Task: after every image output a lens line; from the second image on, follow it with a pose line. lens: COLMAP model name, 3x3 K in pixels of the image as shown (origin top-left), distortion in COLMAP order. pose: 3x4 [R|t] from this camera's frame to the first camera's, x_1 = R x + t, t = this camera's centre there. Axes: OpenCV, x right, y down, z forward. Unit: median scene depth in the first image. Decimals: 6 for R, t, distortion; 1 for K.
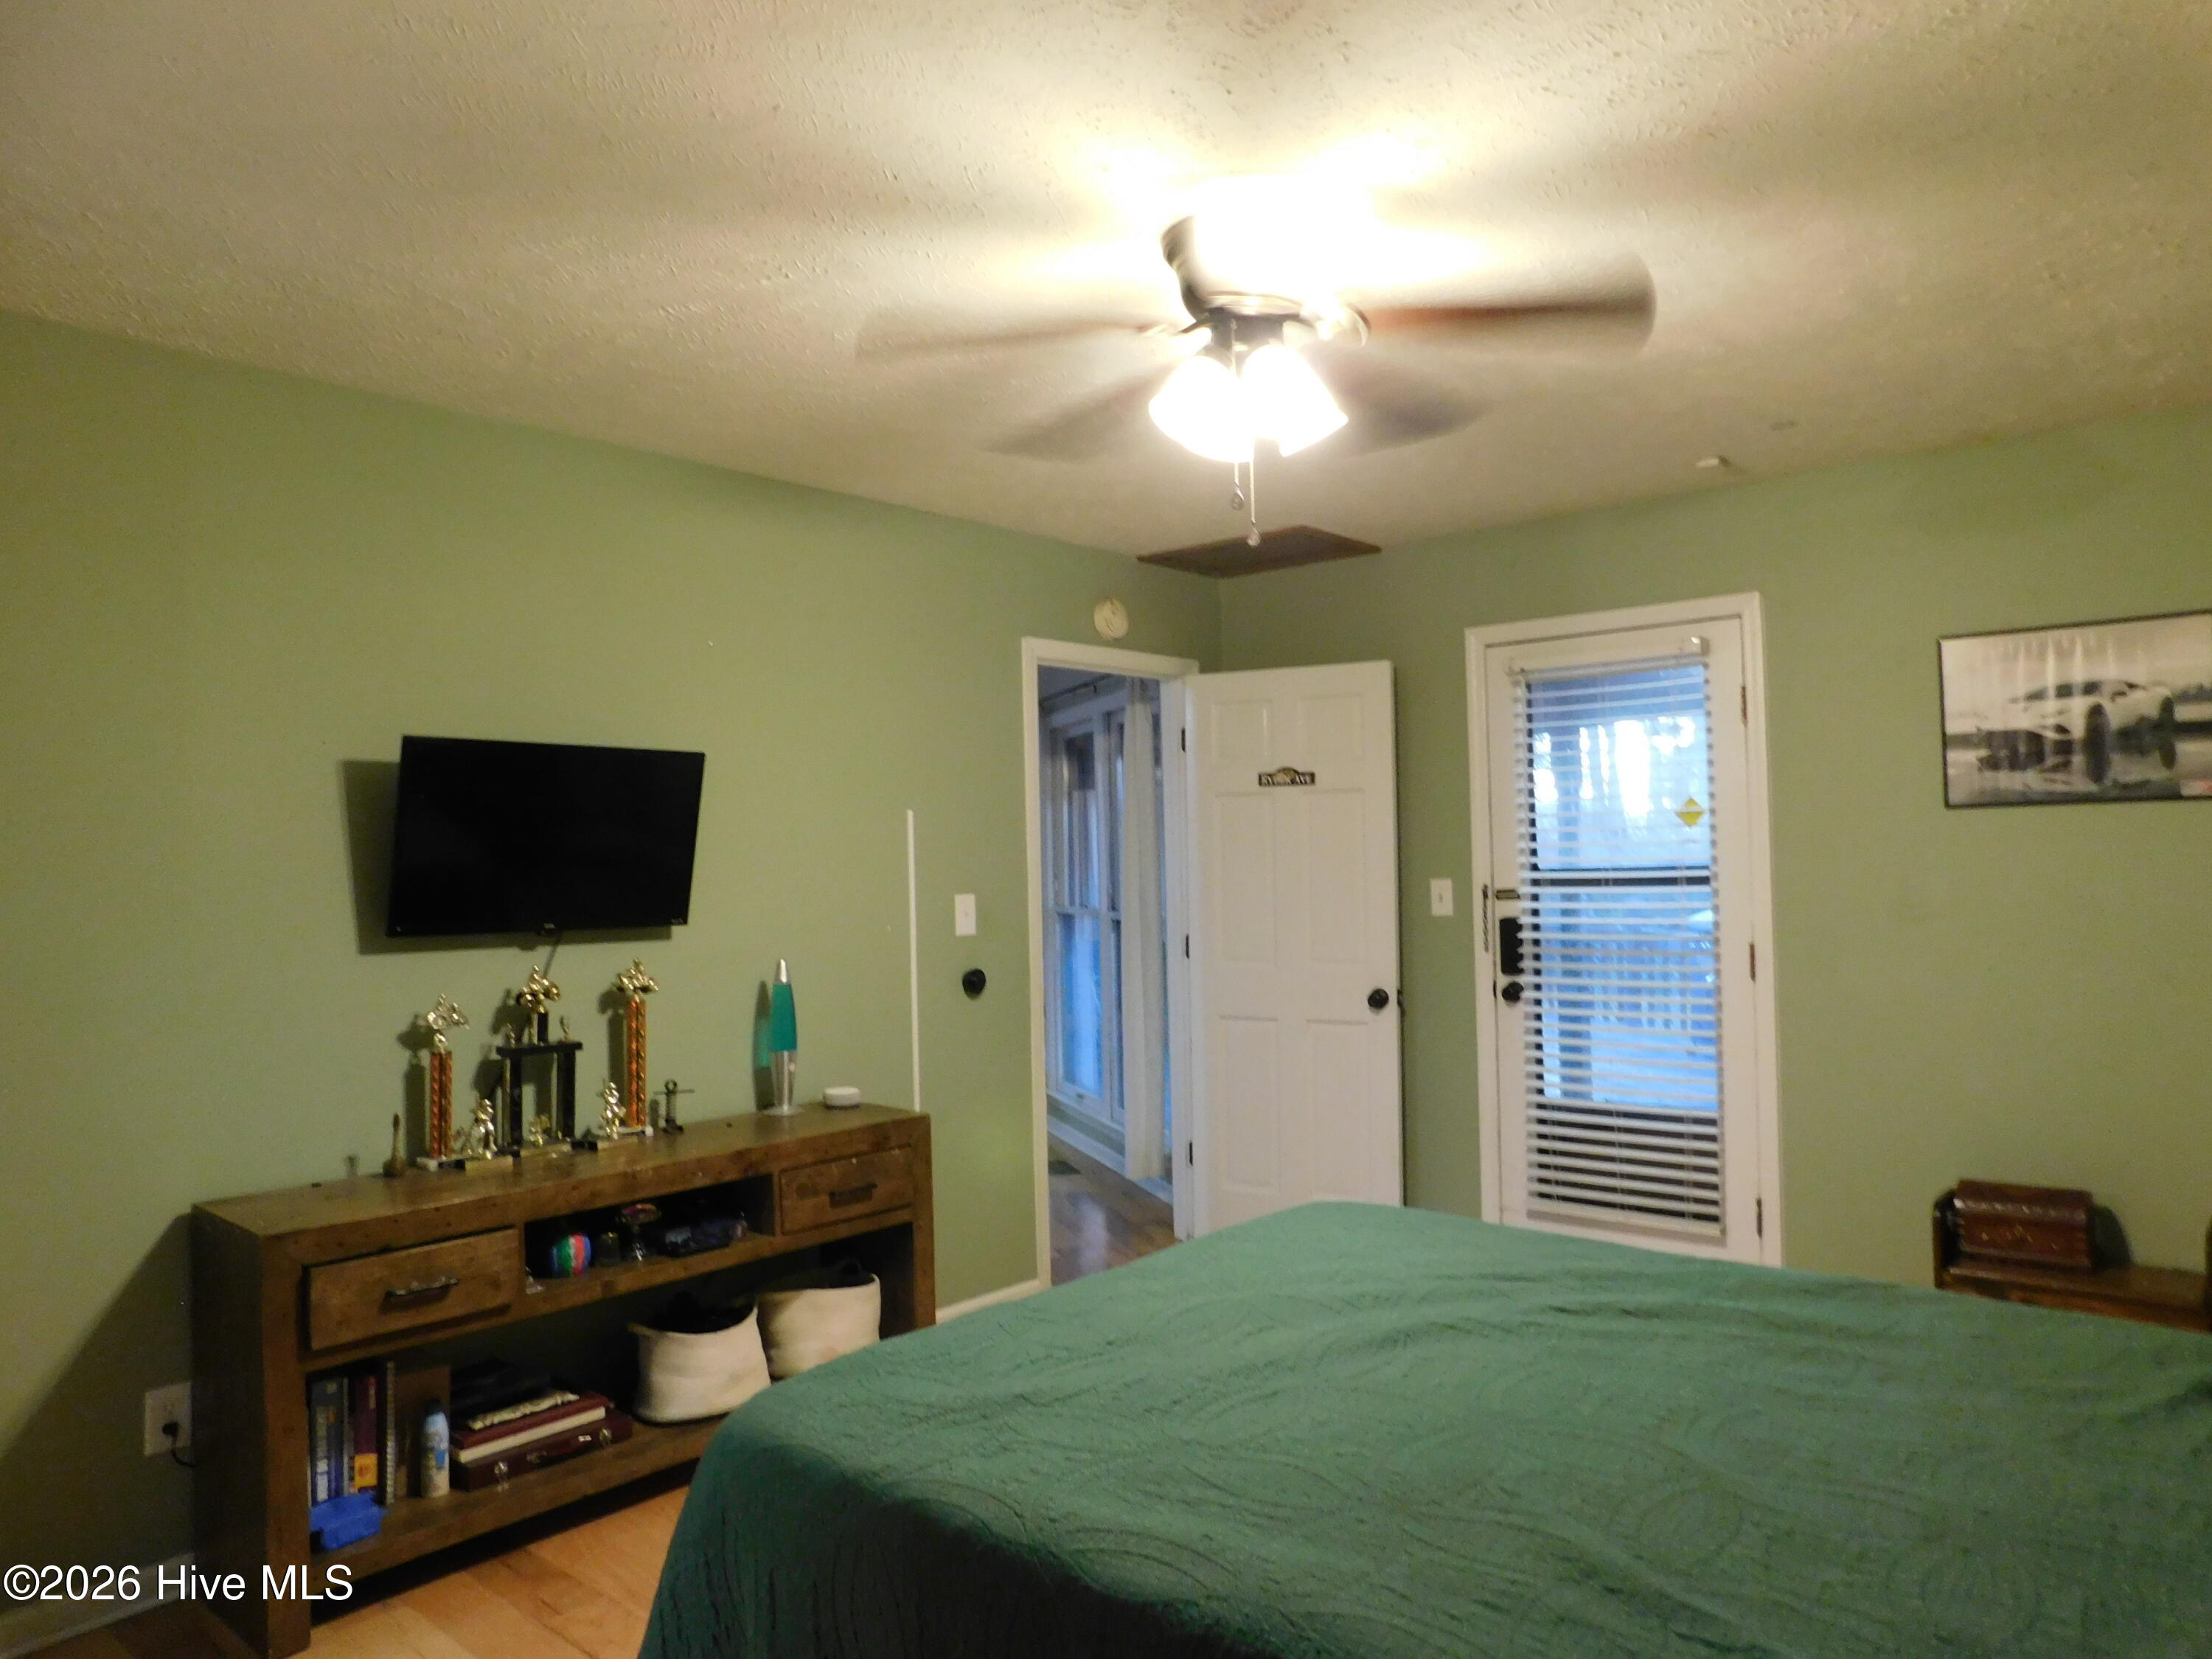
lens RADIAL K [[1467.8, 0, 1125.4], [0, 1467.8, 819.1], [0, 0, 1]] dist [-0.075821, 0.062292]
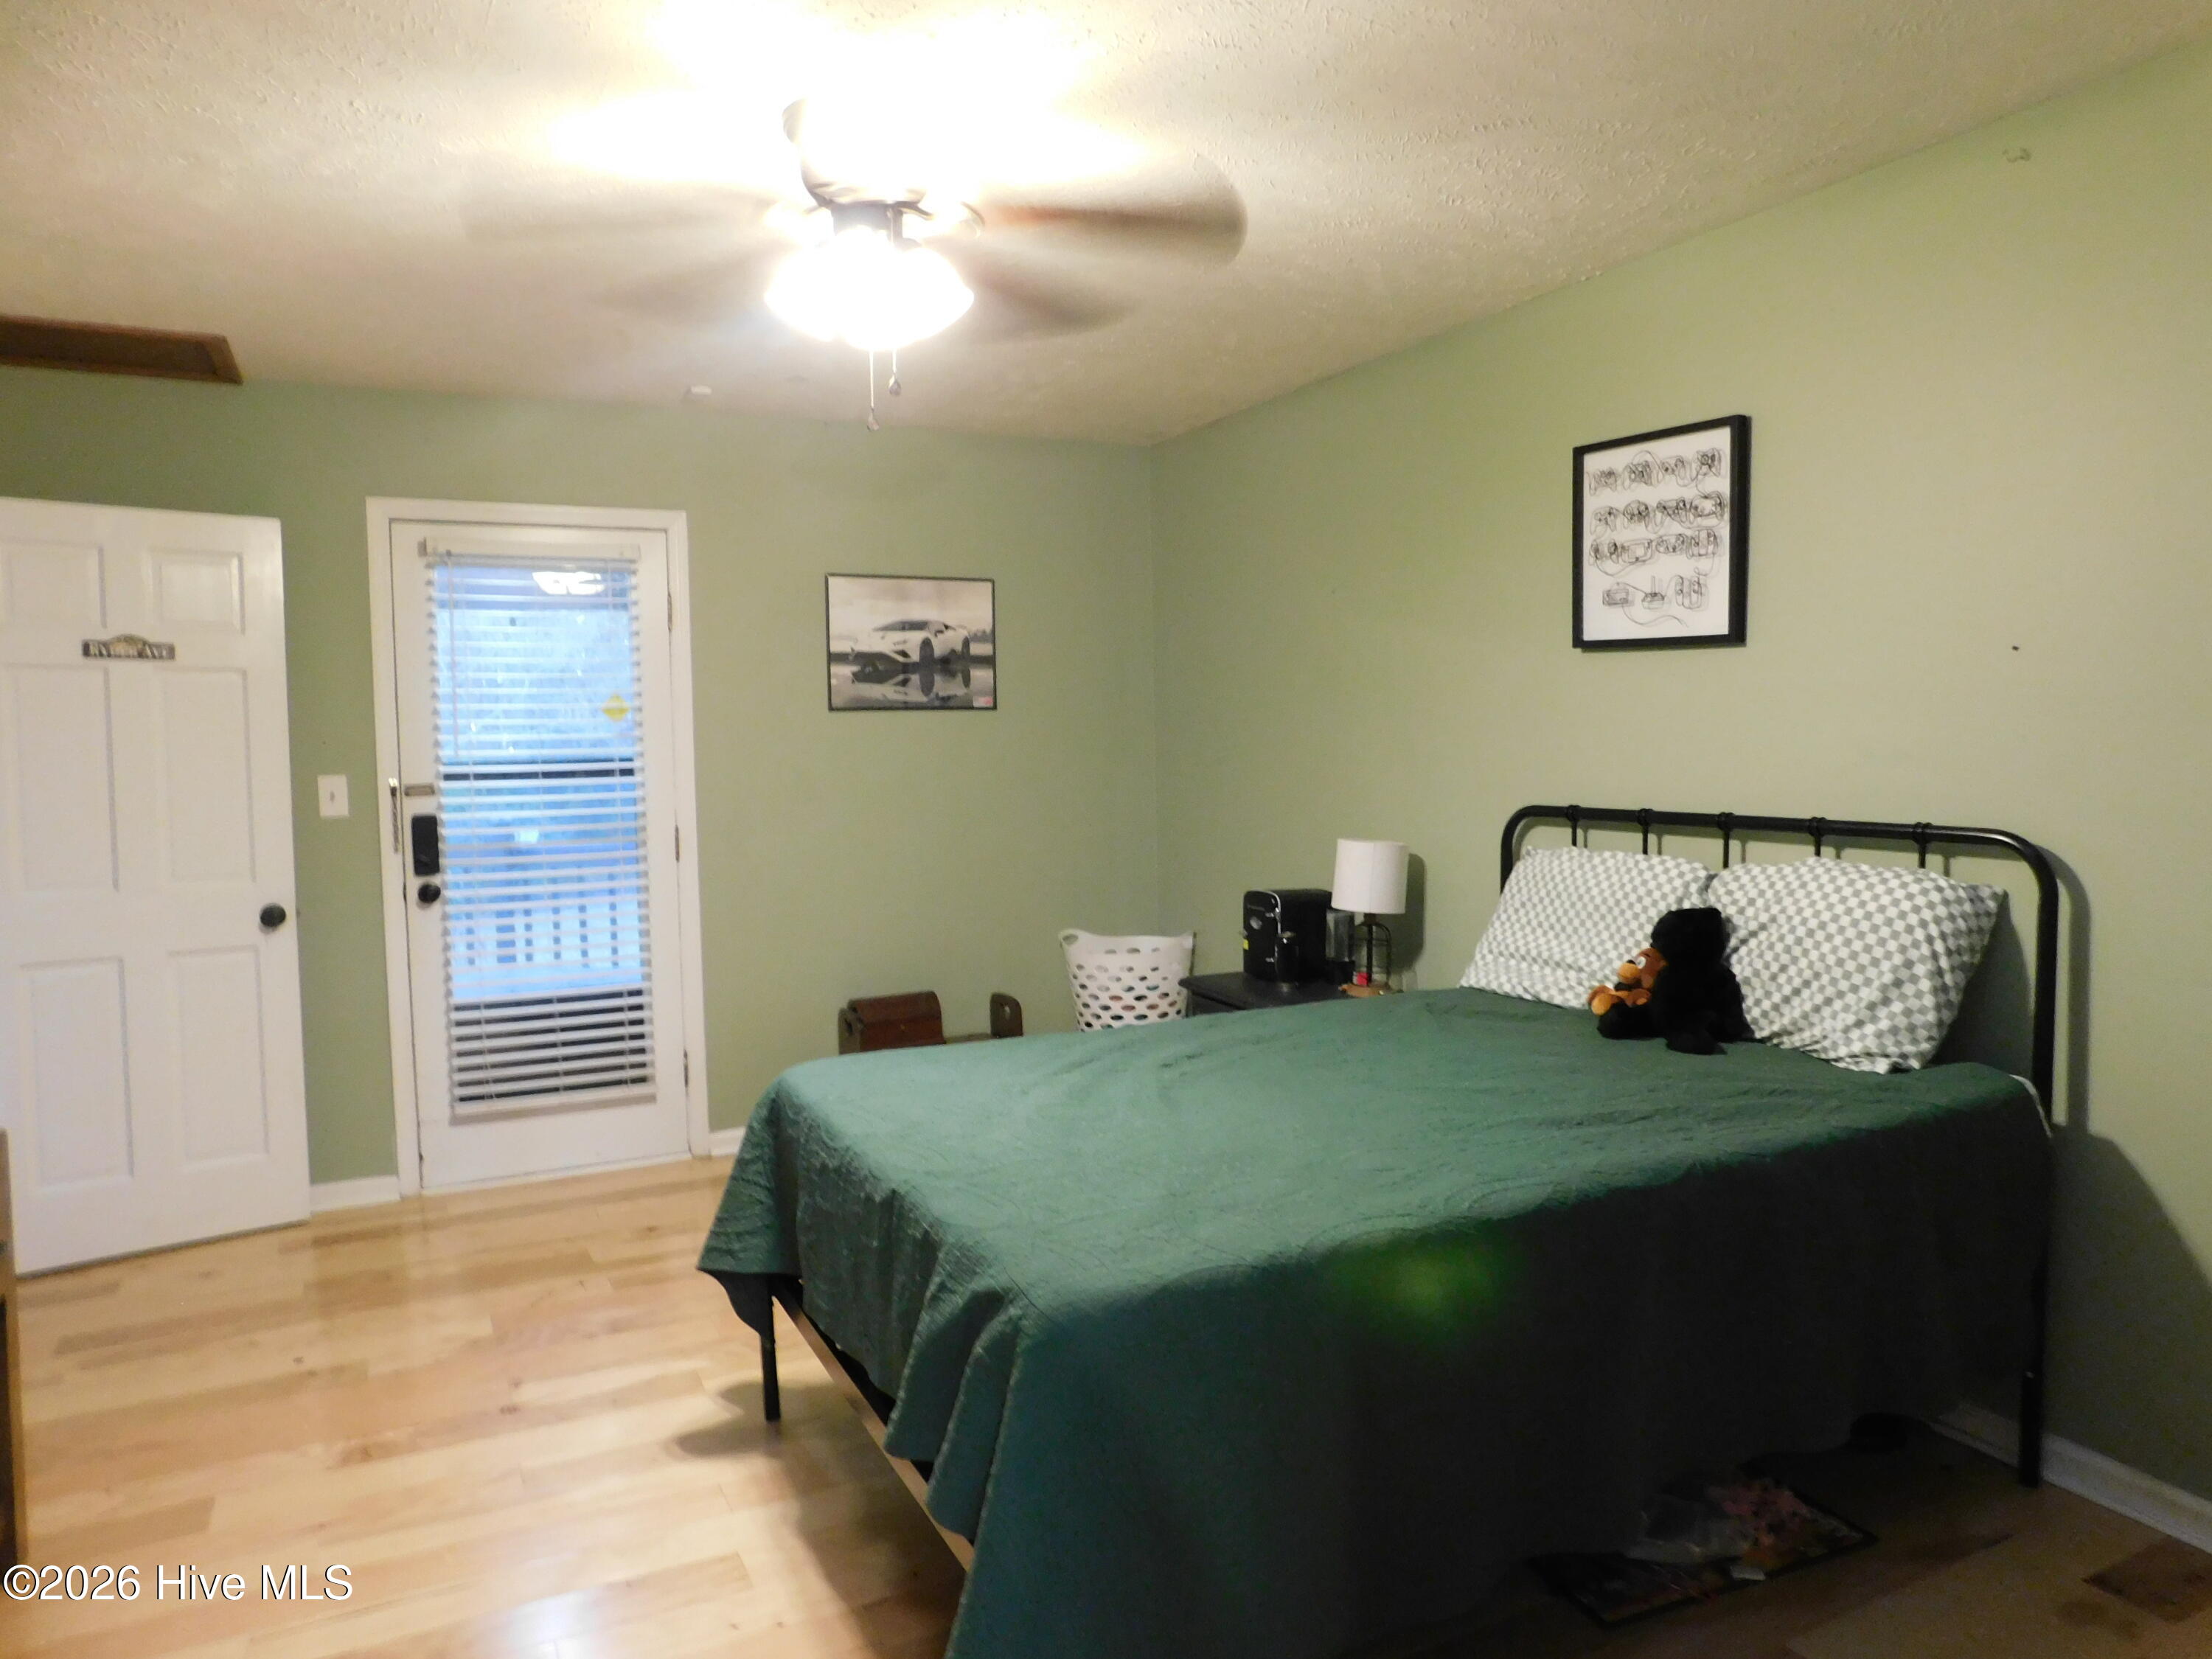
lens RADIAL K [[1467.8, 0, 1125.4], [0, 1467.8, 819.1], [0, 0, 1]] dist [-0.075821, 0.062292]
pose [[0.377092, -0.039897, 0.925316, -0.479707], [-0.019566, 0.998506, 0.051027, 0.015280], [-0.925969, -0.037347, 0.375748, 0.257714]]
